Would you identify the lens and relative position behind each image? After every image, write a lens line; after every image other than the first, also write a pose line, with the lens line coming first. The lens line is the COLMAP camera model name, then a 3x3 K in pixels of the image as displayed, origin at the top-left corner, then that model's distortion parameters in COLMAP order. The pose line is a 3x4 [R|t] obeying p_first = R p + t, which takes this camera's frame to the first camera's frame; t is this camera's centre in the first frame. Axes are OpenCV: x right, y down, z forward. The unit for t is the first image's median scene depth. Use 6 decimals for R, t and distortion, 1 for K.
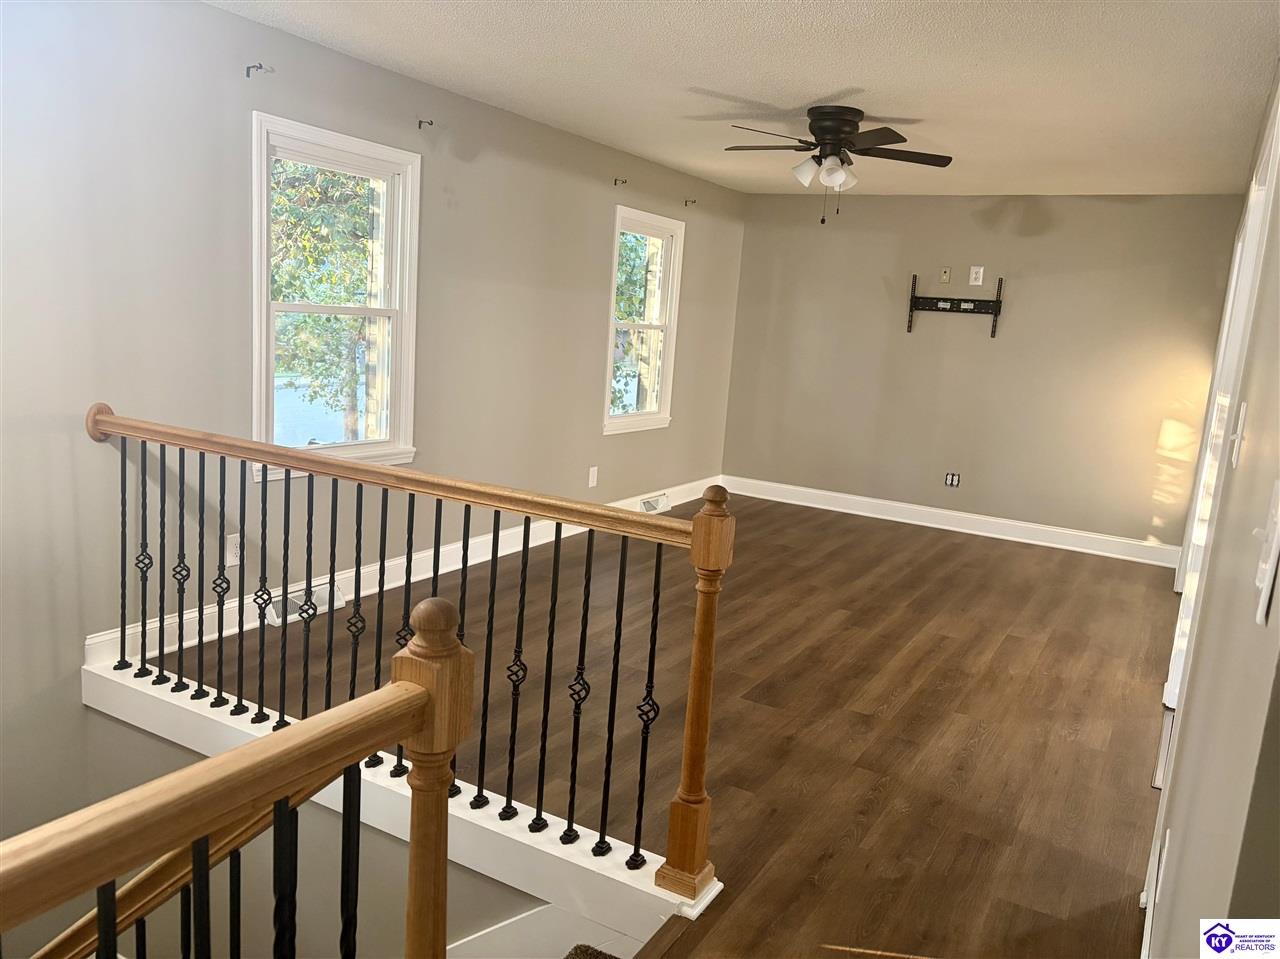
lens RADIAL K [[967.9, 0, 640.0], [0, 967.9, 479.5], [0, 0, 1]] dist [0.114332, -0.150253]
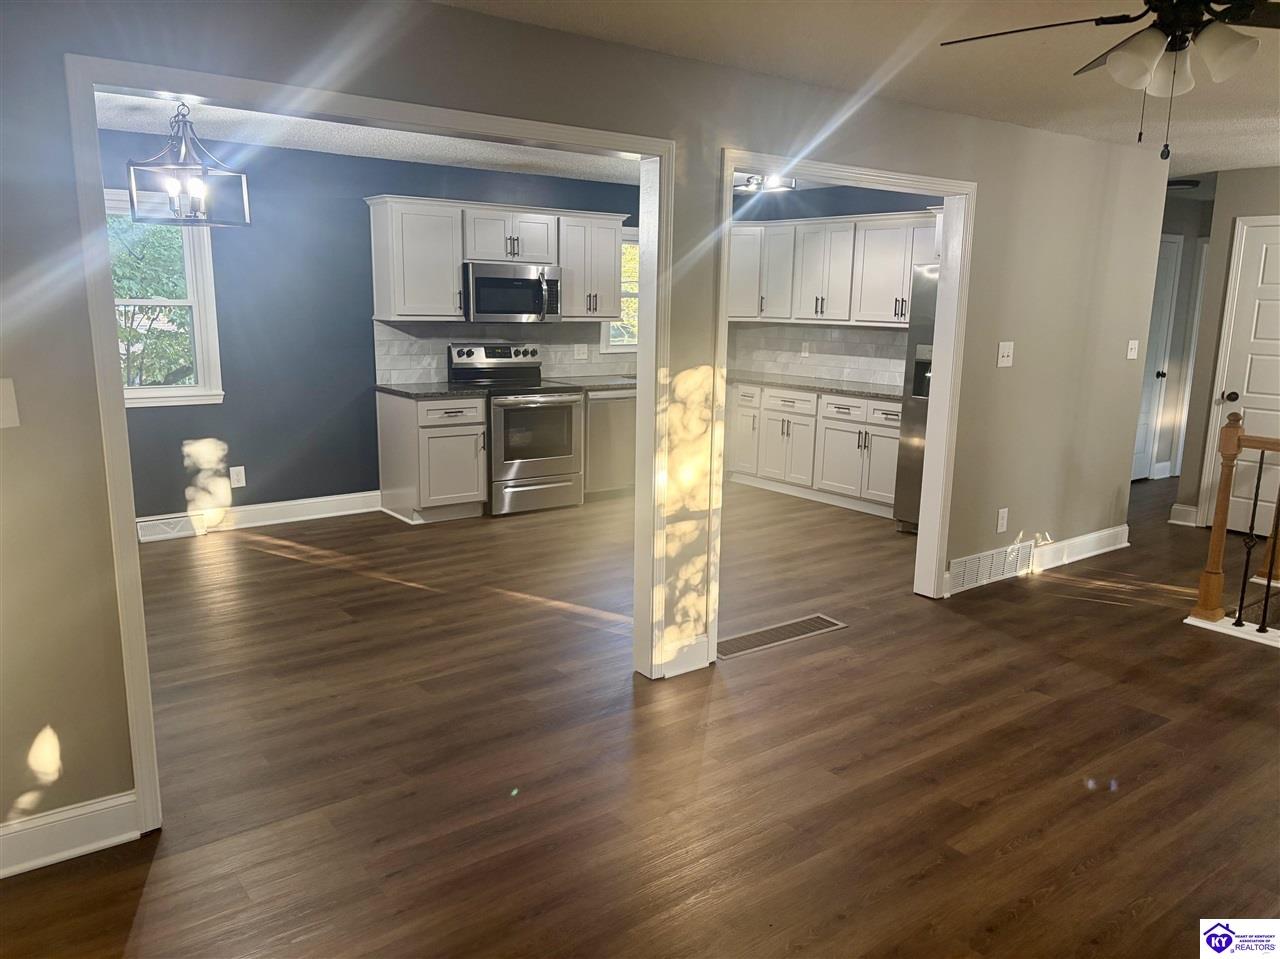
lens RADIAL K [[967.9, 0, 640.0], [0, 967.9, 479.5], [0, 0, 1]] dist [0.114332, -0.150253]
pose [[-0.921433, -0.155277, 0.356159, 0.259310], [-0.015599, 0.930715, 0.365413, -0.334705], [-0.388223, 0.331148, -0.860014, 1.846383]]
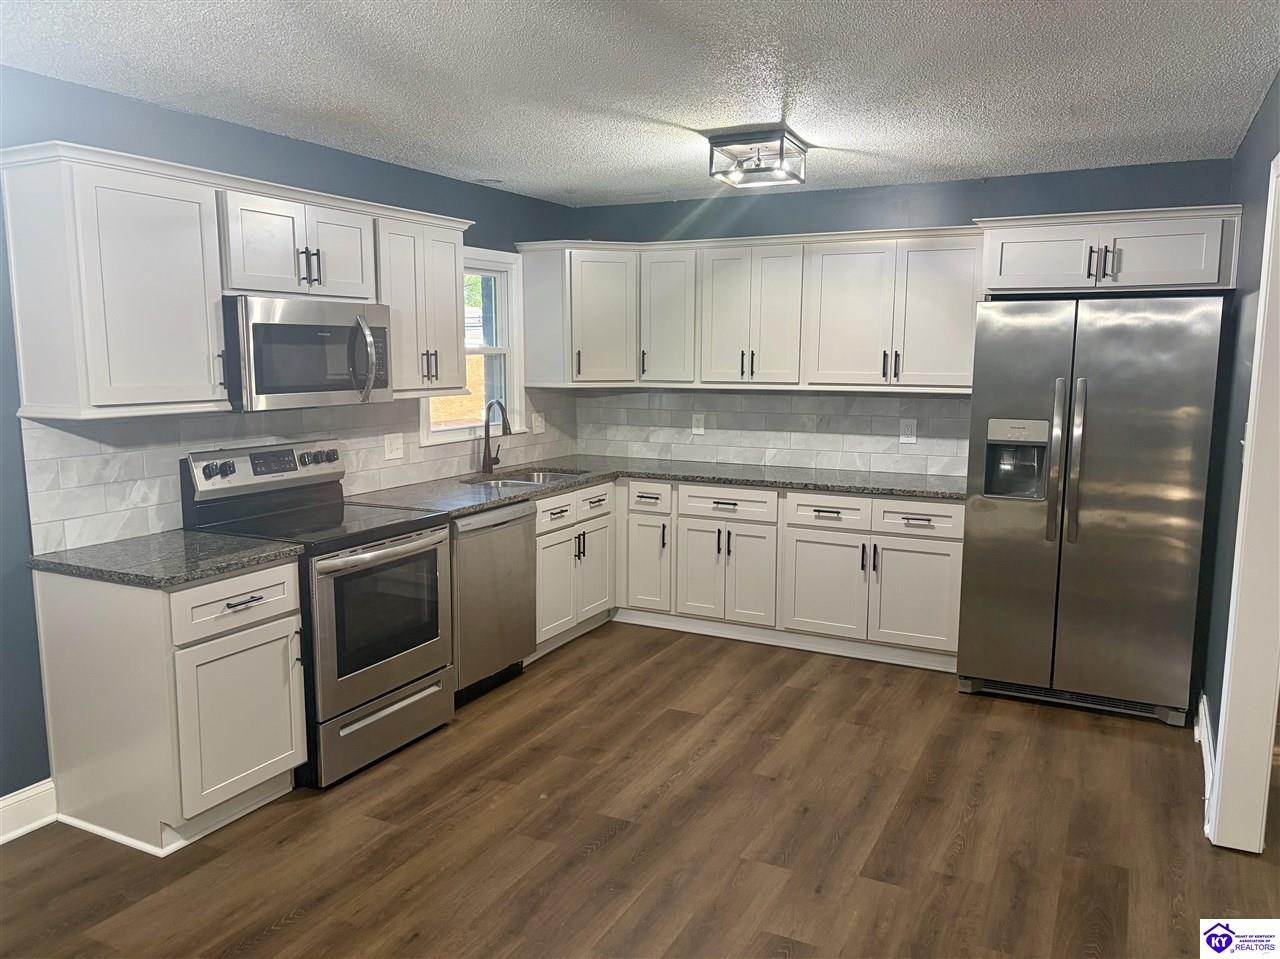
lens RADIAL K [[967.9, 0, 640.0], [0, 967.9, 479.5], [0, 0, 1]] dist [0.114332, -0.150253]
pose [[-0.995684, -0.063372, -0.067811, 0.858446], [-0.080873, 0.950859, 0.298874, -0.201152], [0.045538, 0.303068, -0.951880, 1.292976]]
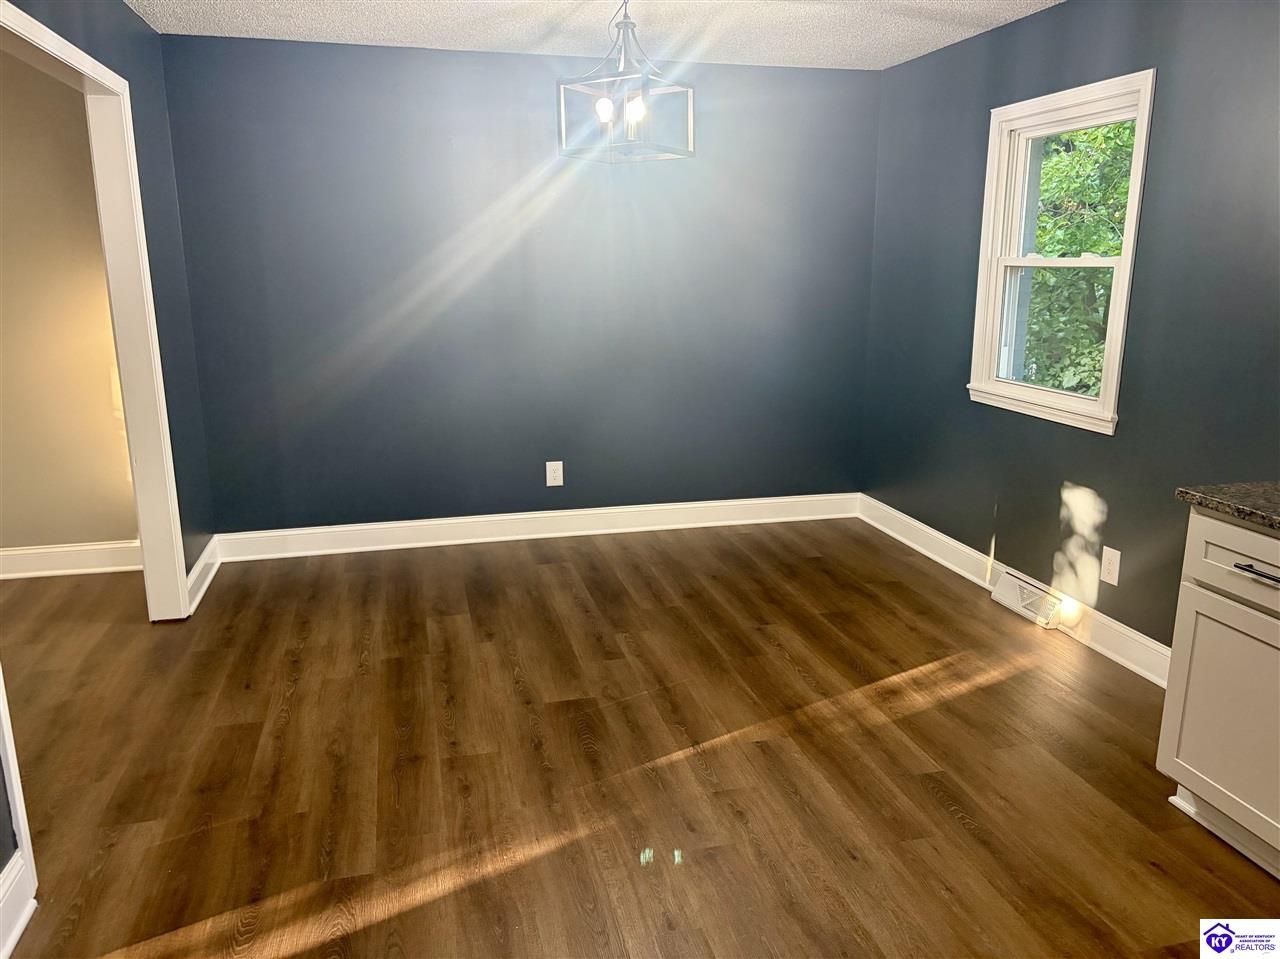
lens RADIAL K [[967.9, 0, 640.0], [0, 967.9, 479.5], [0, 0, 1]] dist [0.114332, -0.150253]
pose [[0.714748, -0.228997, 0.660830, 0.511782], [0.170652, 0.973420, 0.152743, -0.055123], [-0.678243, 0.003599, 0.734829, 0.427014]]
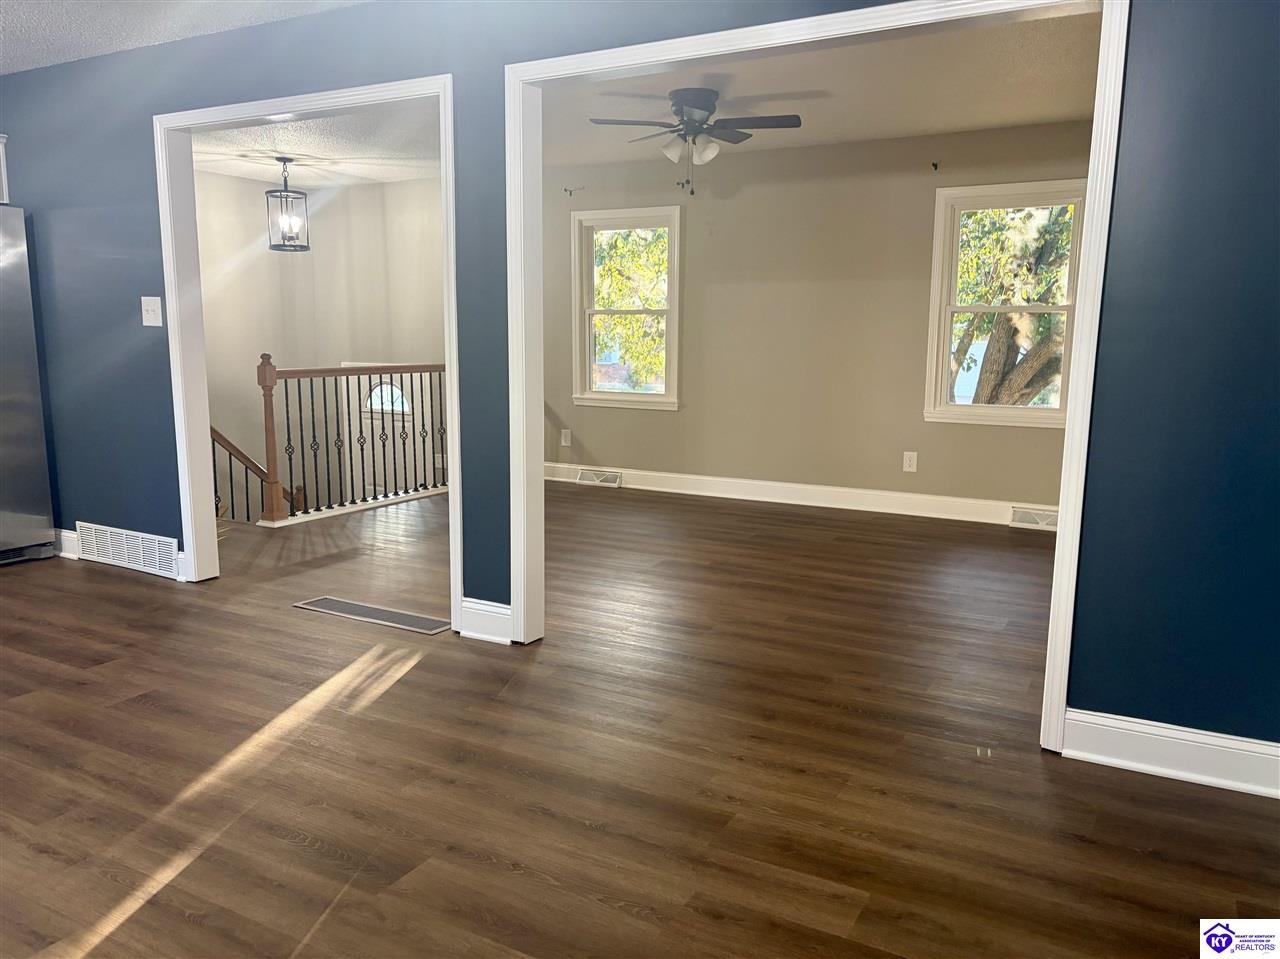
lens RADIAL K [[967.9, 0, 640.0], [0, 967.9, 479.5], [0, 0, 1]] dist [0.114332, -0.150253]
pose [[0.016110, 0.080304, -0.996640, 1.456882], [-0.174670, 0.981668, 0.076274, -0.034121], [0.984495, 0.172854, 0.029842, 1.121368]]
